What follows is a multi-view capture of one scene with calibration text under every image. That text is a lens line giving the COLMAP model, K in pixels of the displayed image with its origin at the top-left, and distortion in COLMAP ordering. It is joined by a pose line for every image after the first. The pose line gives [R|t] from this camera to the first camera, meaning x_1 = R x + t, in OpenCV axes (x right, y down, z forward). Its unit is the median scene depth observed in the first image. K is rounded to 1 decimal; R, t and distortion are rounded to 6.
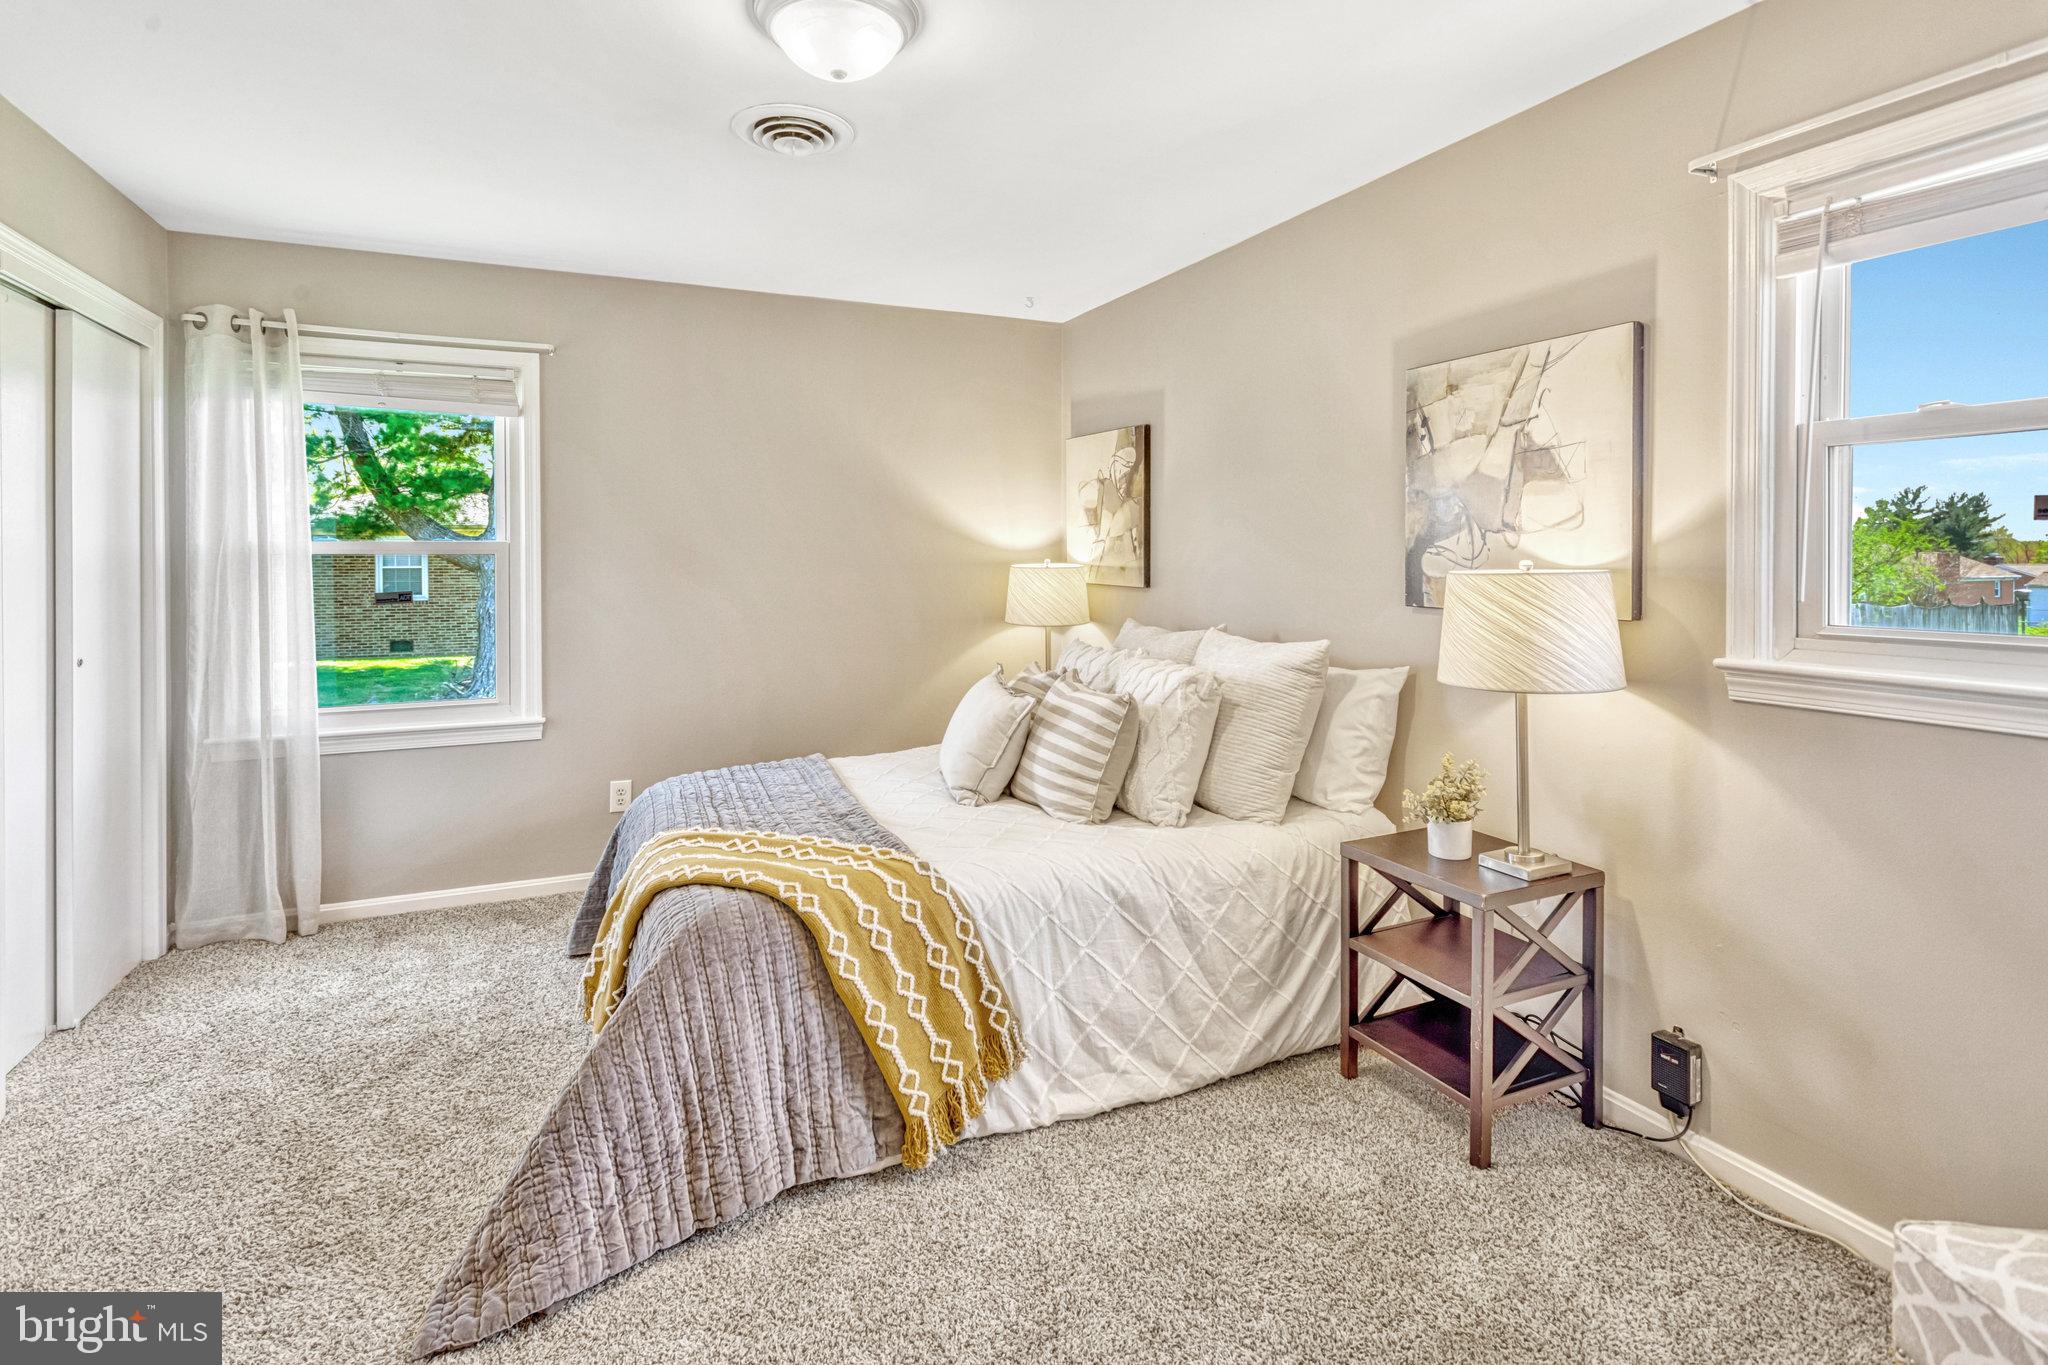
lens RADIAL K [[997.3, 0, 1018.5], [0, 997.3, 570.9], [0, 0, 1]] dist [0.001811, 0.000622]
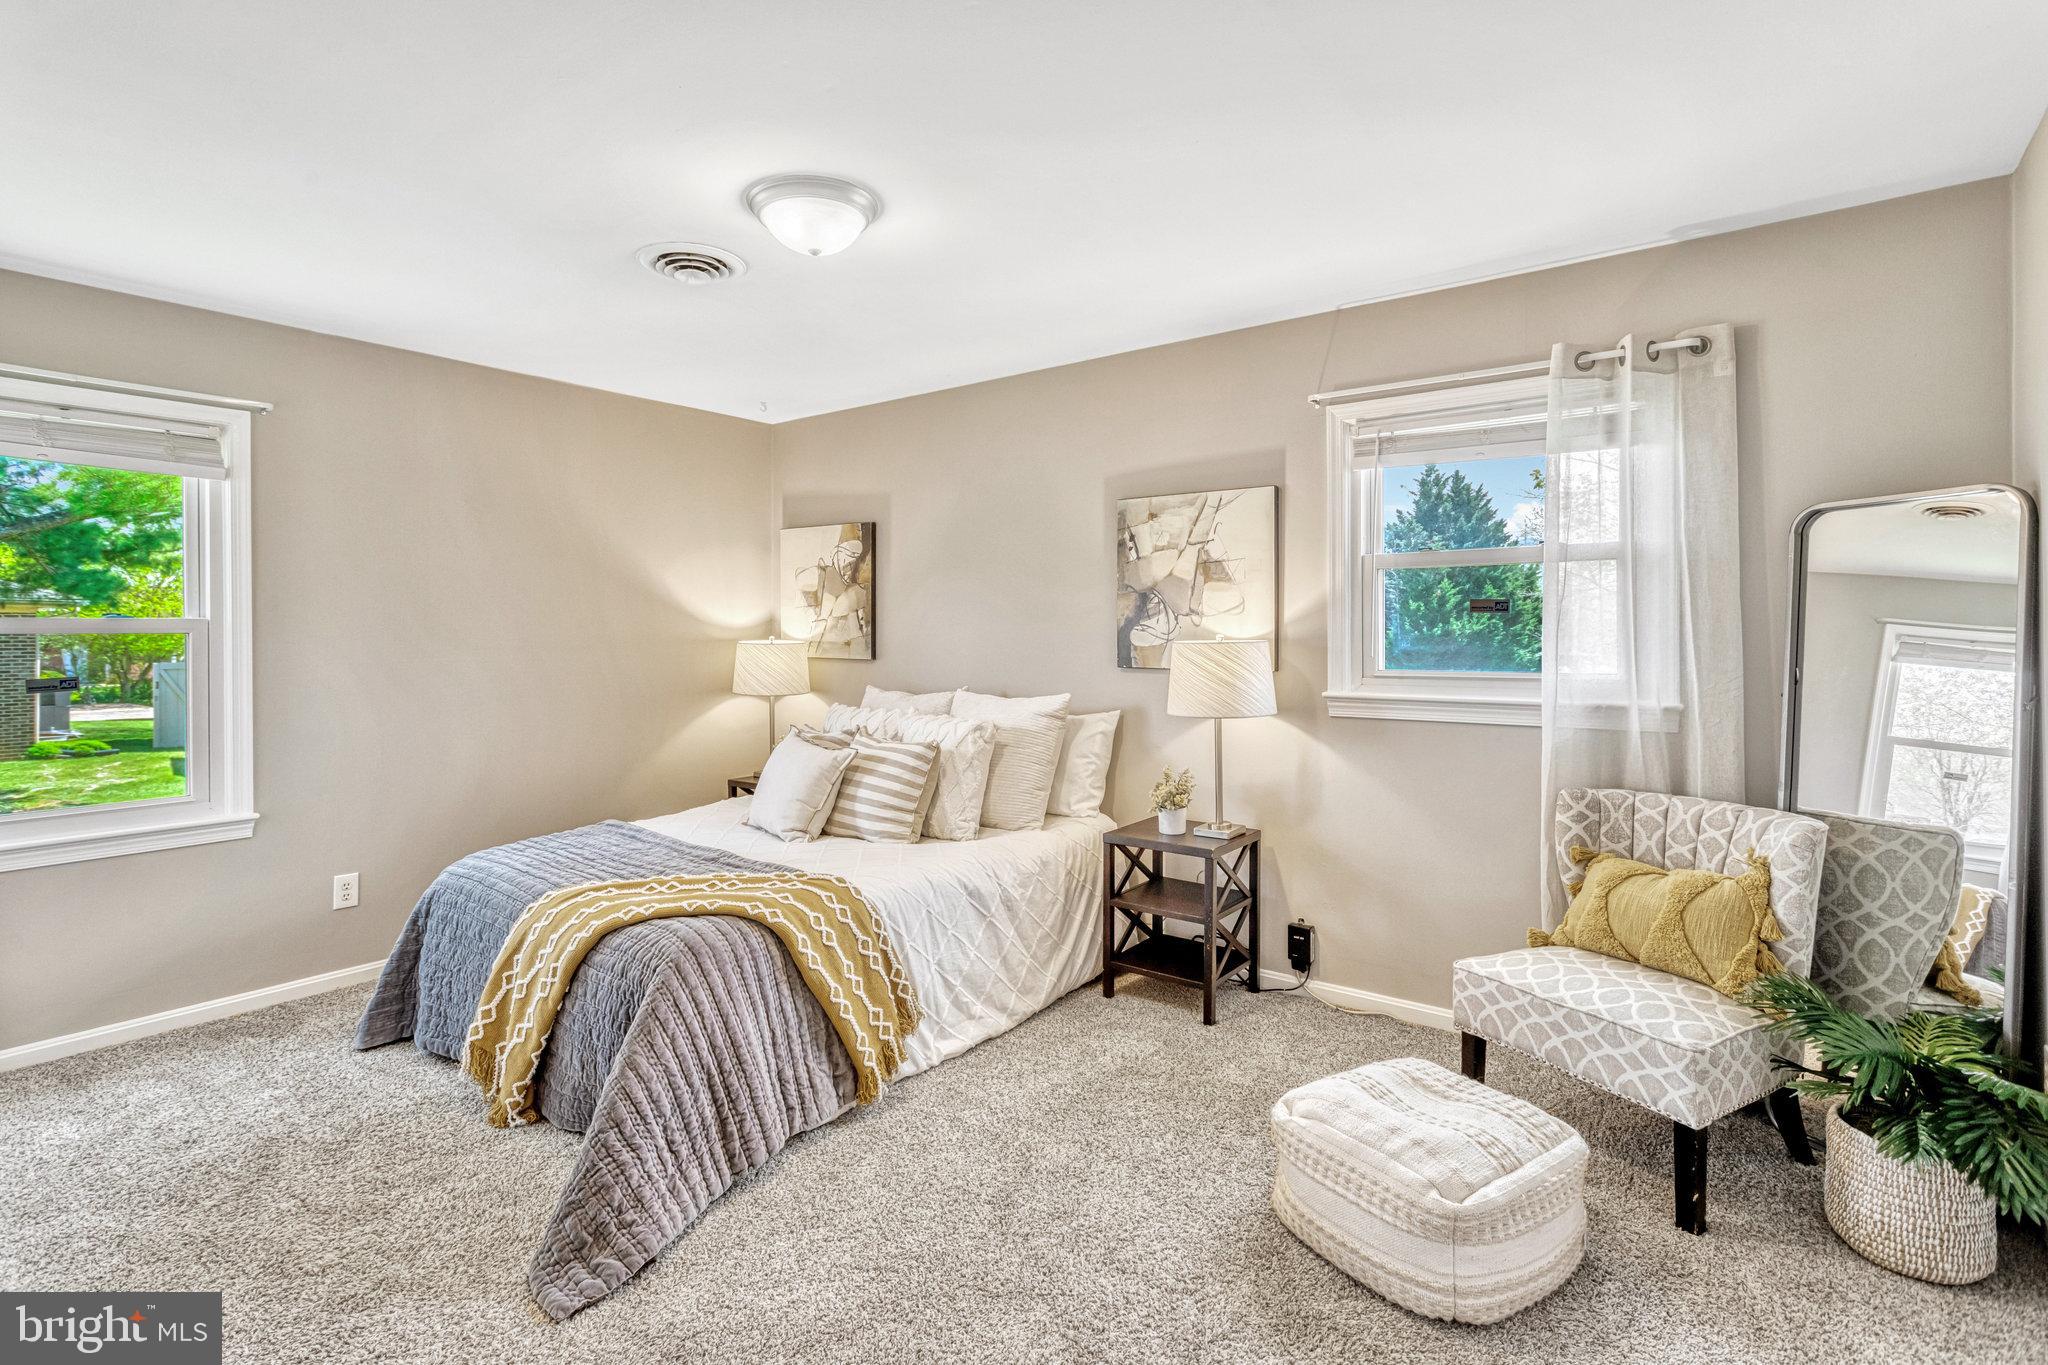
lens RADIAL K [[972.8, 0, 1023.0], [0, 972.8, 647.1], [0, 0, 1]] dist [-0.000967, 0.000530]
pose [[0.881760, -0.009529, 0.471602, -0.437130], [0.010415, 0.999945, 0.000732, 0.004884], [-0.471583, 0.004266, 0.881811, -0.173030]]
